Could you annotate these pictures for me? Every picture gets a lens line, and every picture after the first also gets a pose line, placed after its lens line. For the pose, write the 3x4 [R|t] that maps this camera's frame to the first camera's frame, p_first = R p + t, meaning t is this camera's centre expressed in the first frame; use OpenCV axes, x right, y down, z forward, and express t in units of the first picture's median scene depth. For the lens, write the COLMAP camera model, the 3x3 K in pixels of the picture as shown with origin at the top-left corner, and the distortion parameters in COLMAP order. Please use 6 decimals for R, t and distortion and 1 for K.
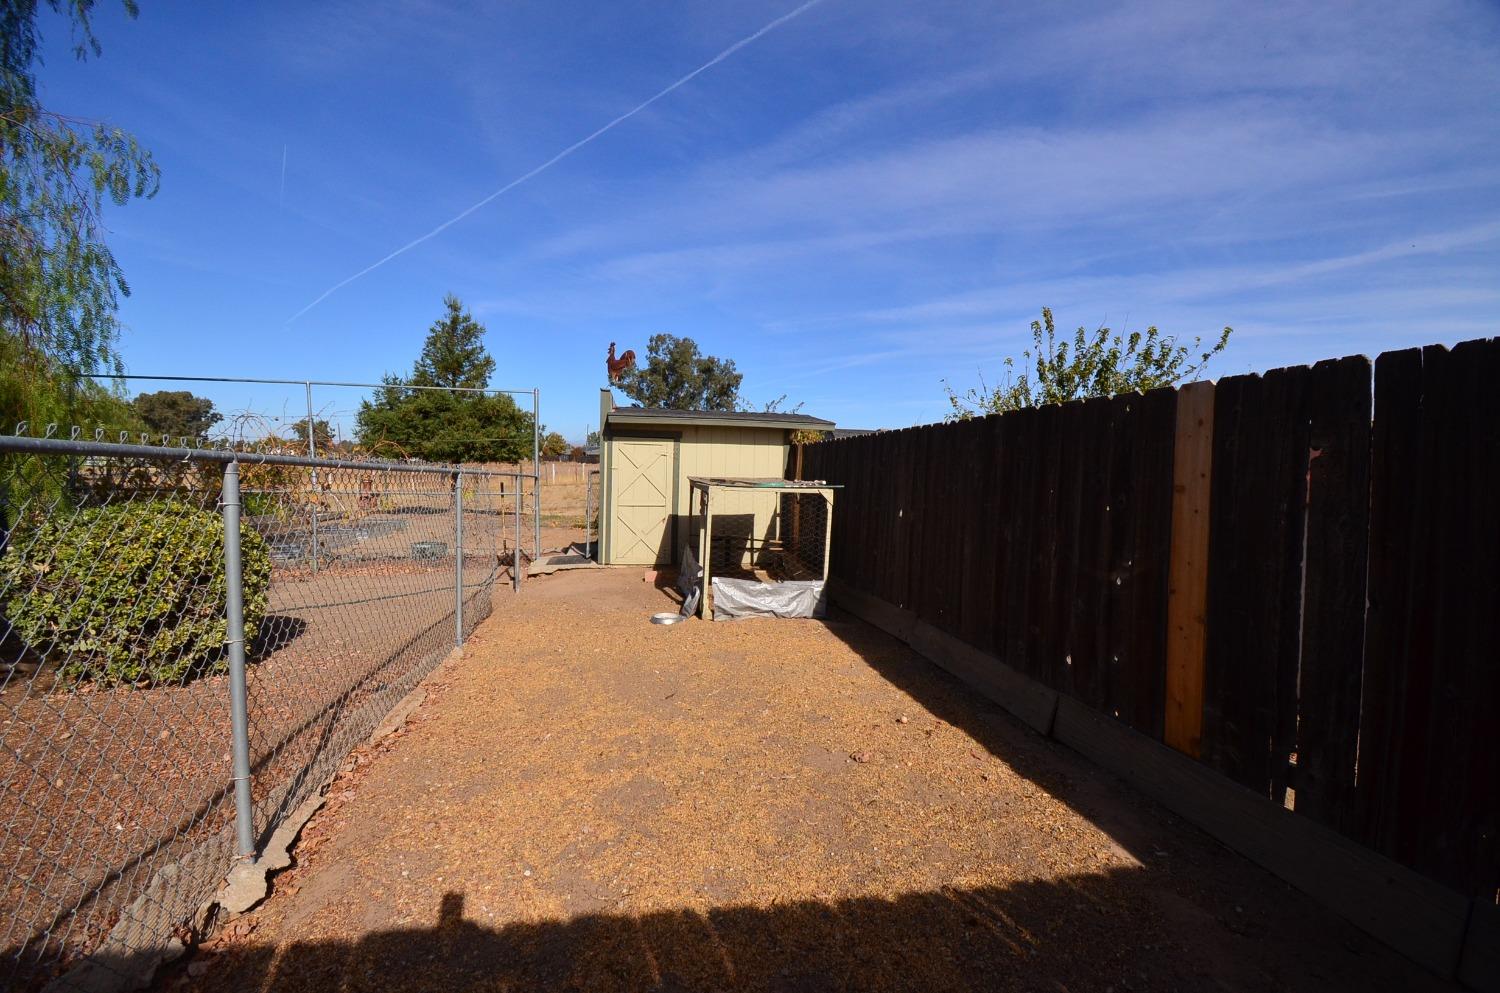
lens RADIAL K [[657.2, 0, 766.4], [0, 657.2, 497.3], [0, 0, 1]] dist [0.021705, -0.025983]
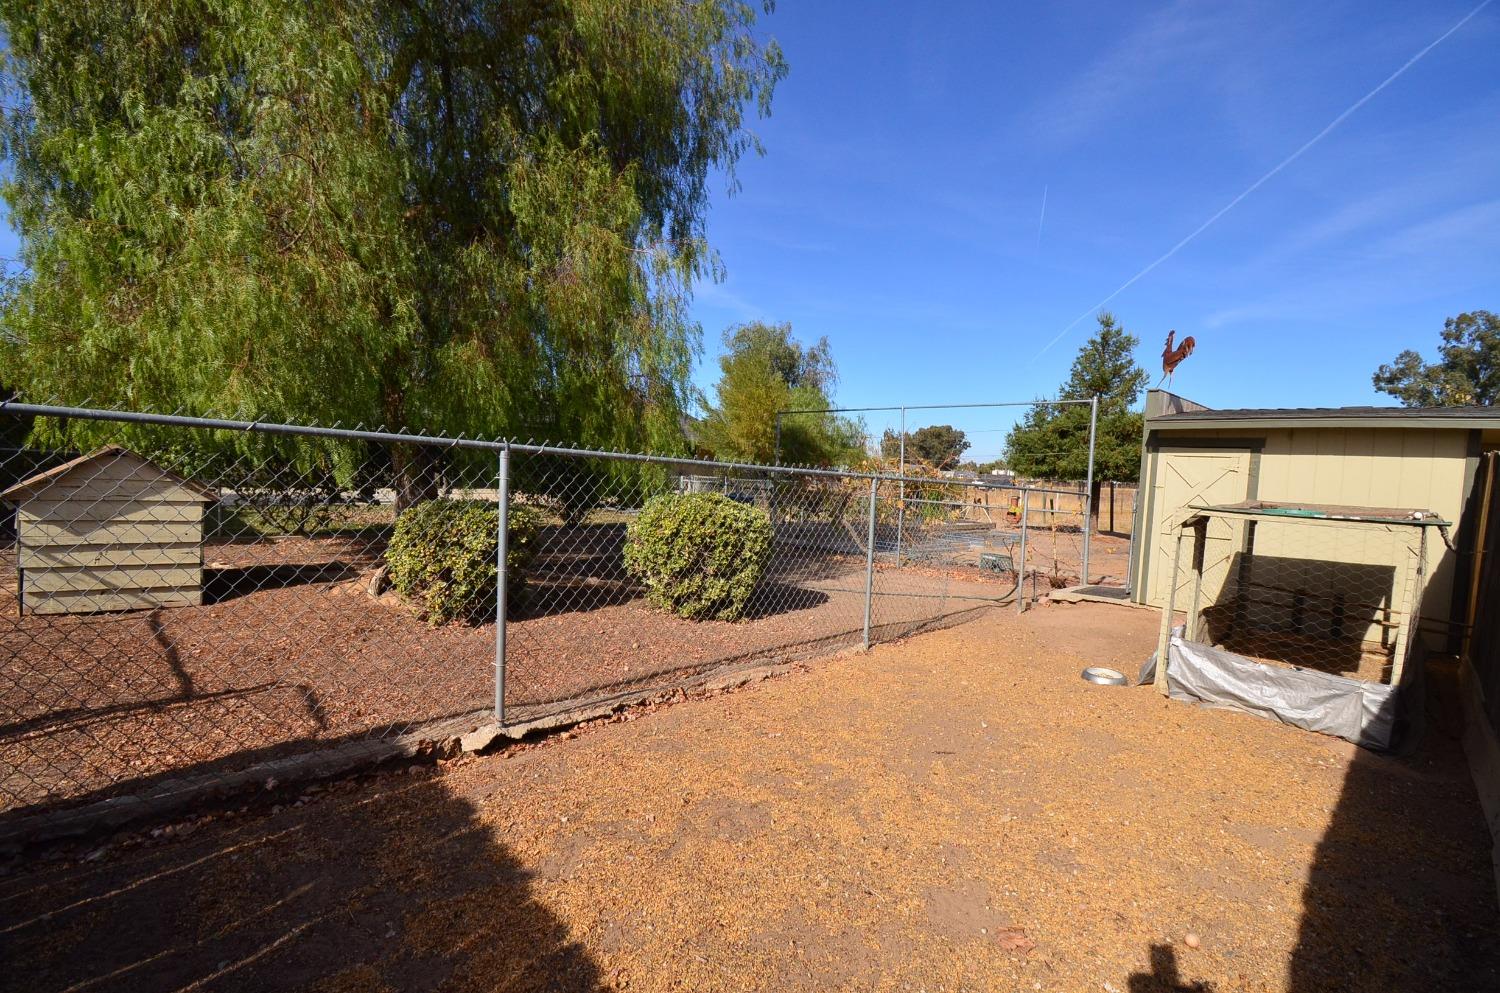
lens RADIAL K [[657.2, 0, 766.4], [0, 657.2, 497.3], [0, 0, 1]] dist [0.021705, -0.025983]
pose [[0.552402, 0.044380, -0.832396, 0.184645], [-0.073752, 0.997268, 0.004227, 0.001052], [0.830309, 0.059056, 0.554165, 0.164395]]
